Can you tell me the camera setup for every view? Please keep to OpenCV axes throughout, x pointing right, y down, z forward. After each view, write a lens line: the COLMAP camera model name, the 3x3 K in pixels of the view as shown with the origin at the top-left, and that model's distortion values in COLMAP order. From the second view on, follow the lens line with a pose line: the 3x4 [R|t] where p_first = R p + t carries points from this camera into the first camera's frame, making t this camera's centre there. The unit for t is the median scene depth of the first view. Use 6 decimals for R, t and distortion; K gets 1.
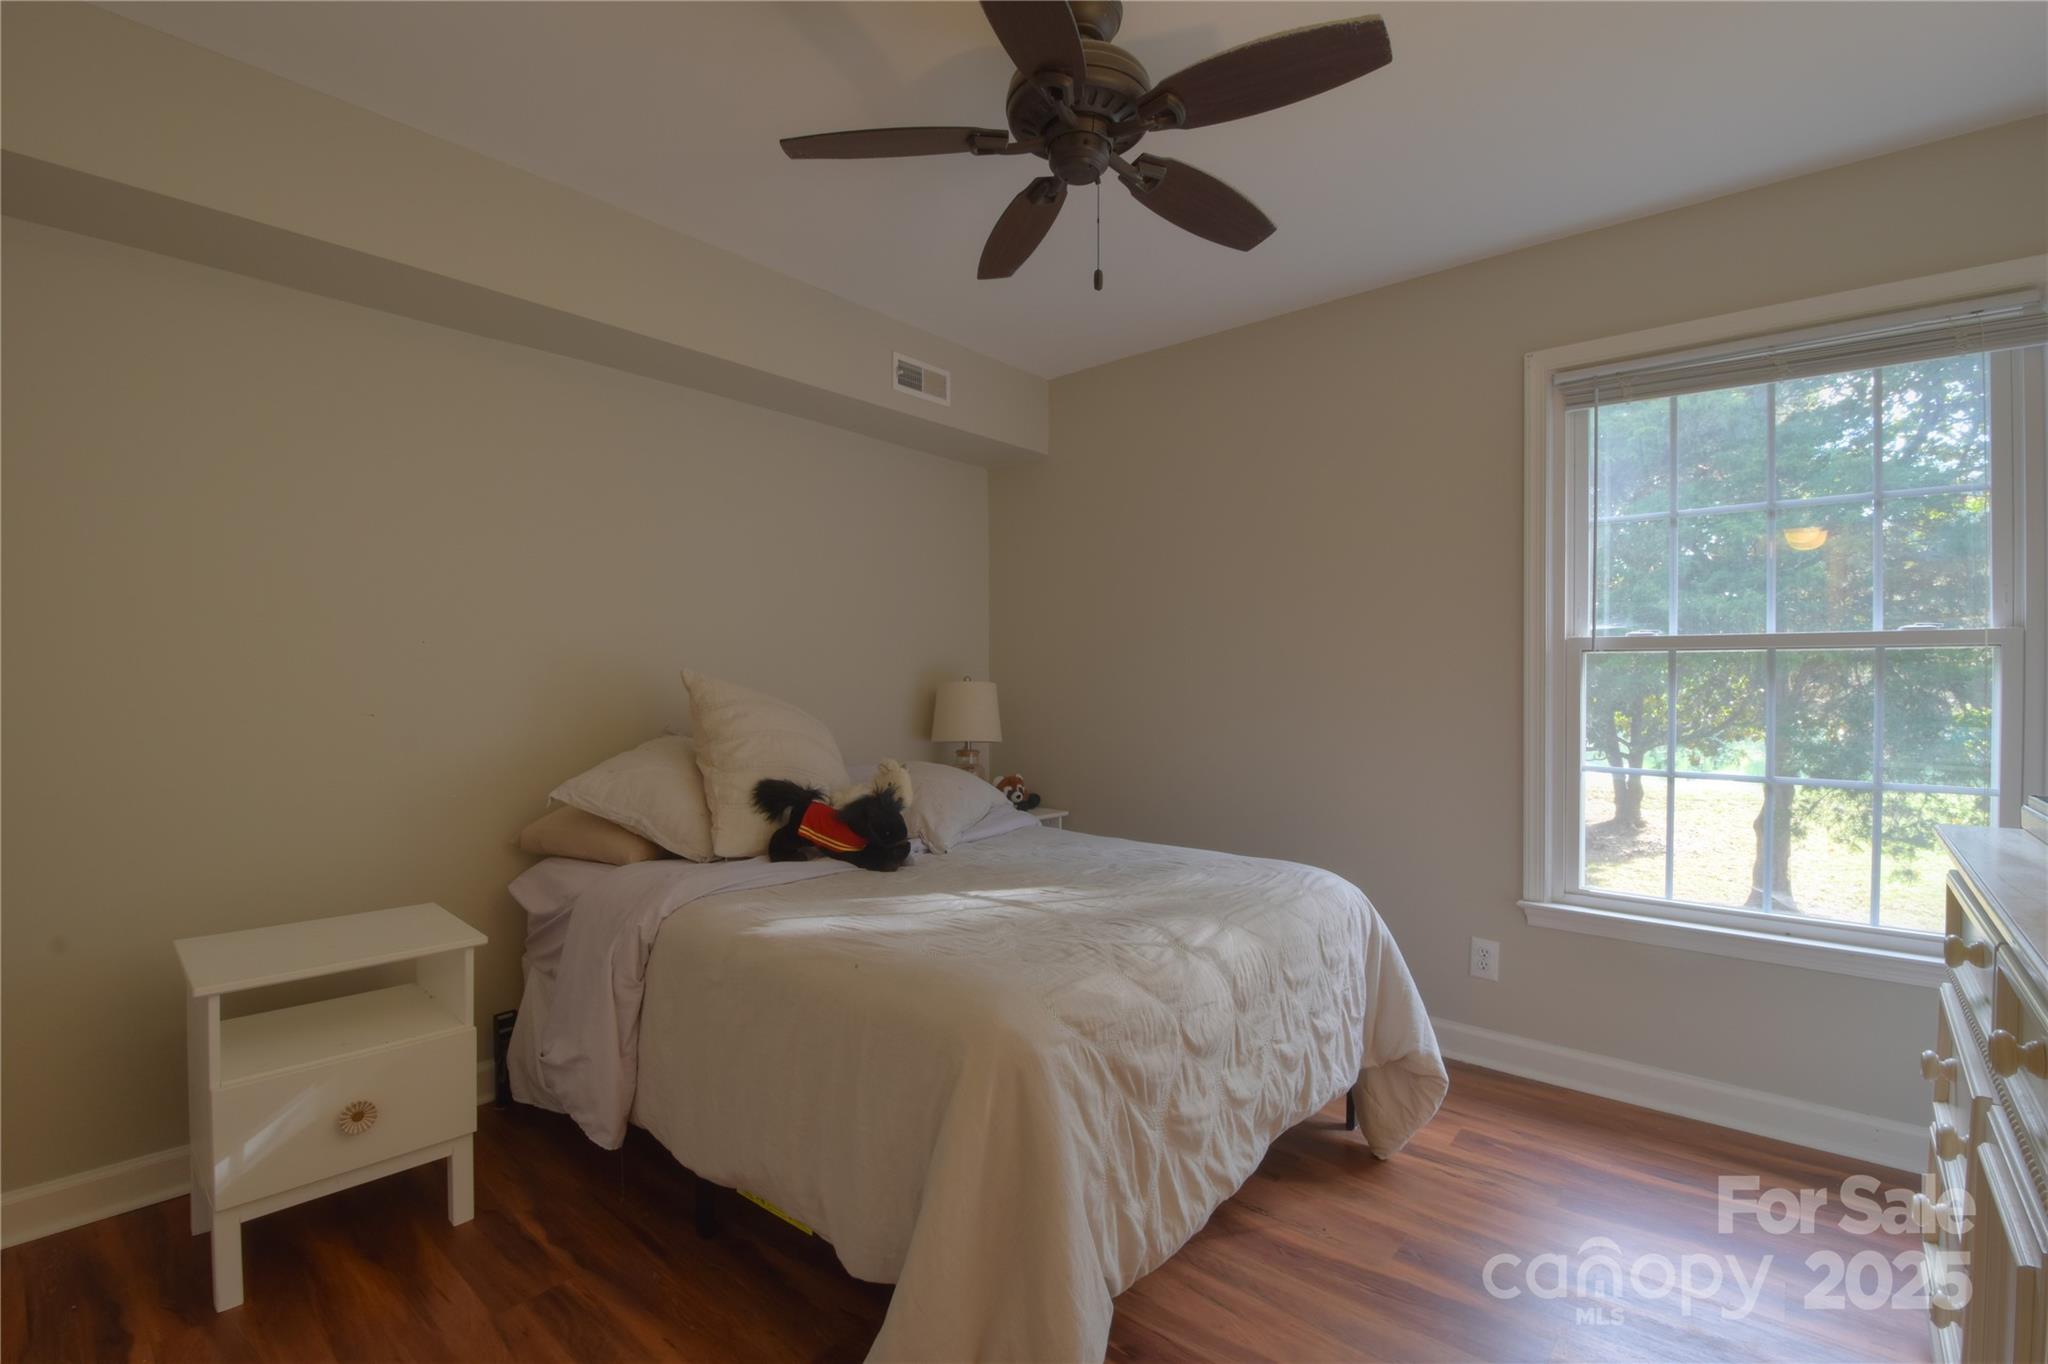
lens RADIAL K [[899.3, 0, 1024.0], [0, 899.3, 682.0], [0, 0, 1]] dist [0.000847, -0.013880]
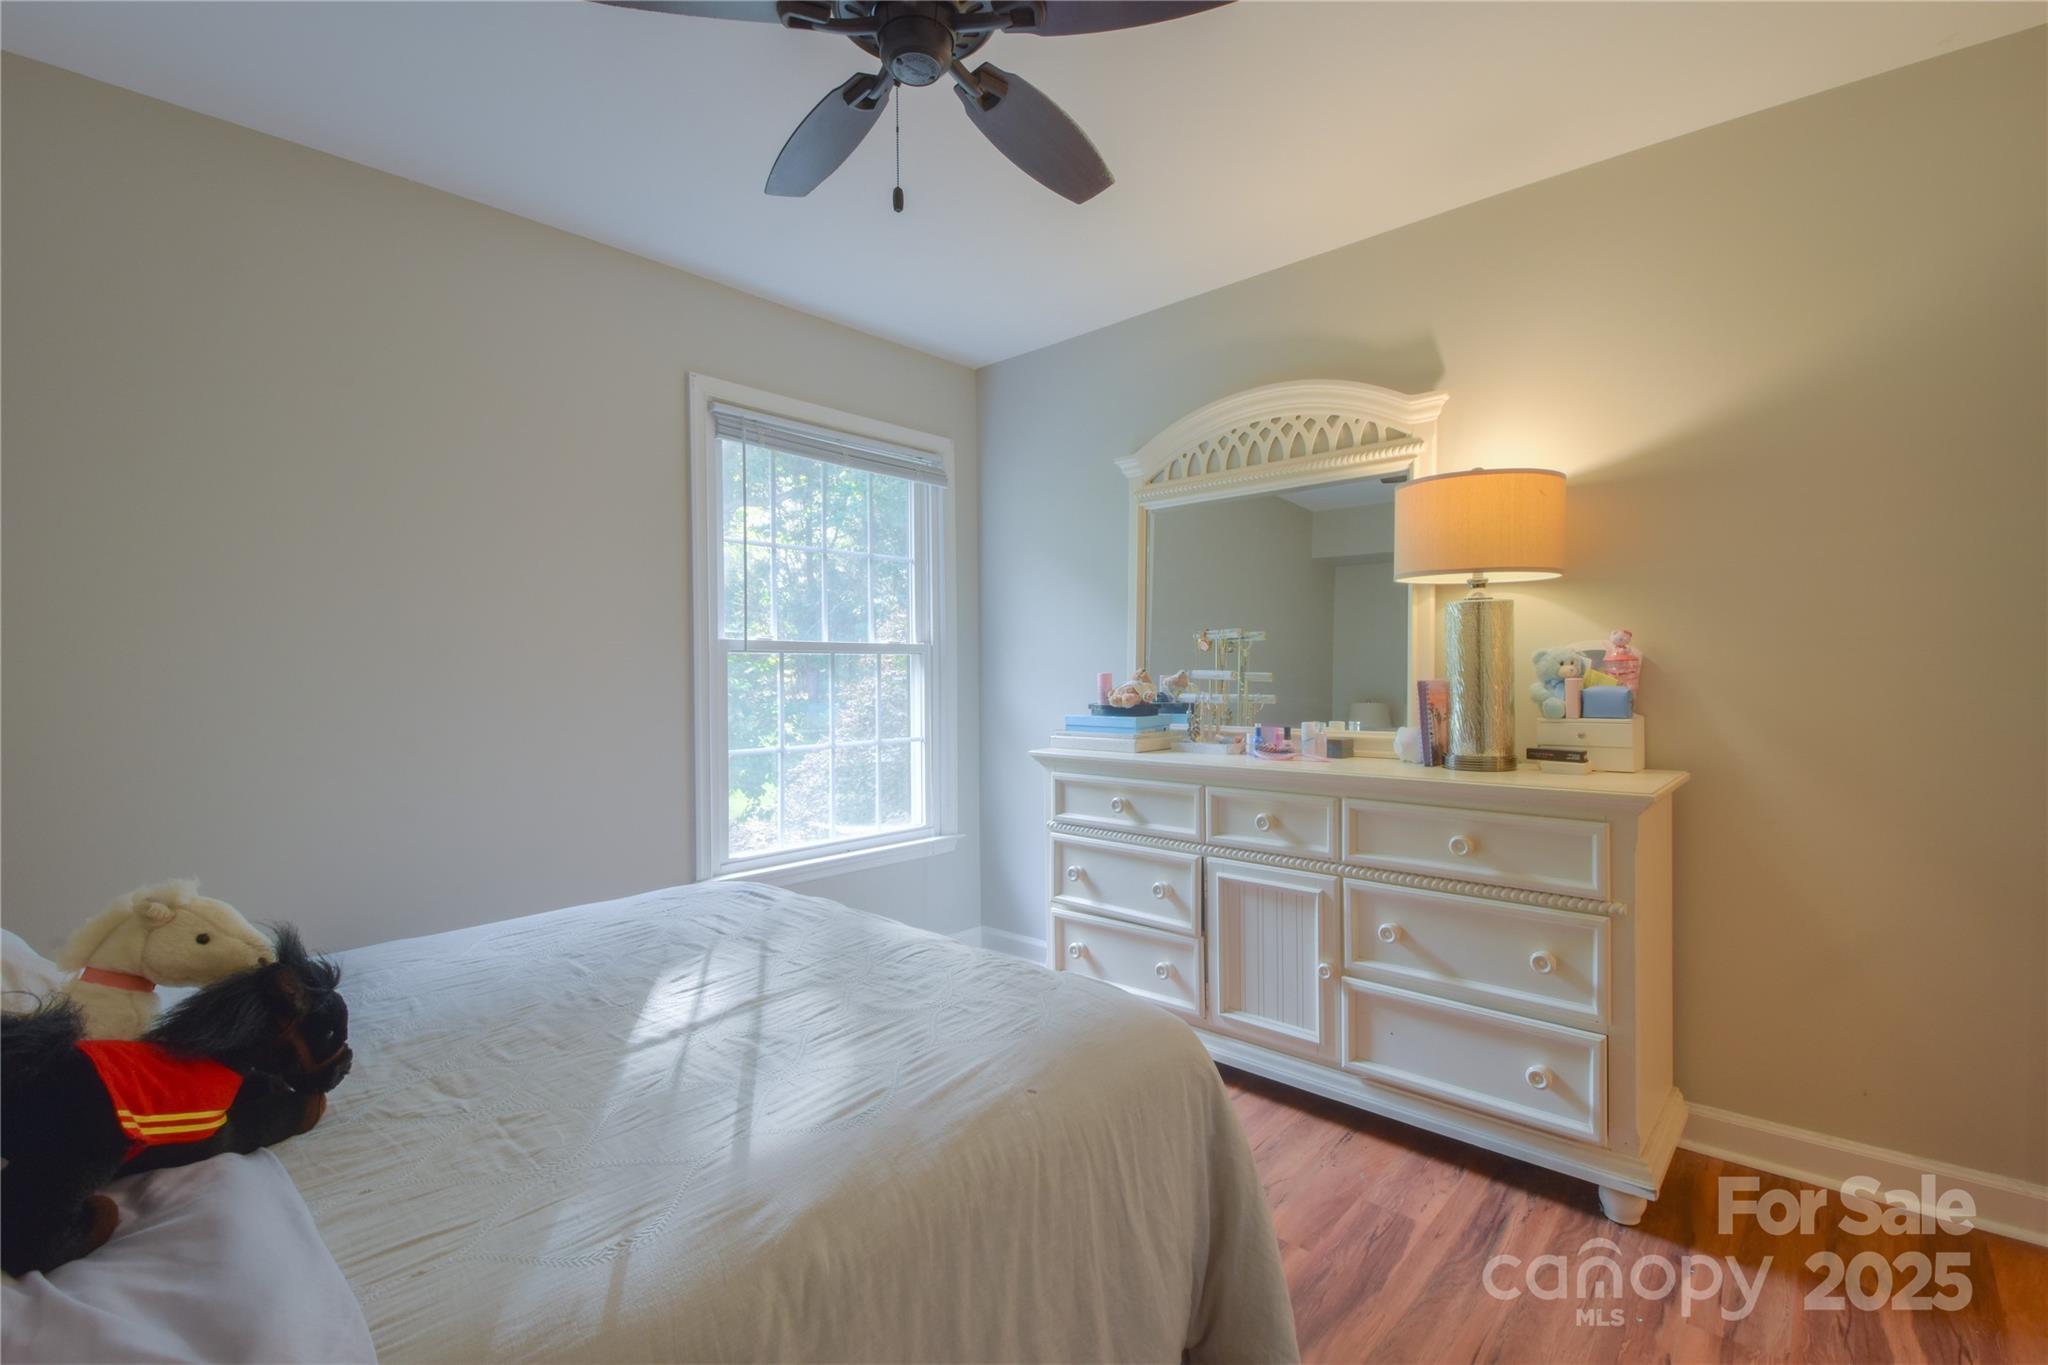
lens RADIAL K [[899.3, 0, 1024.0], [0, 899.3, 682.5], [0, 0, 1]] dist [0.000847, -0.013880]
pose [[0.019404, -0.013328, 0.999723, -0.594663], [0.006281, 0.999893, 0.013208, -0.006194], [-0.999792, 0.006023, 0.019486, 0.672597]]
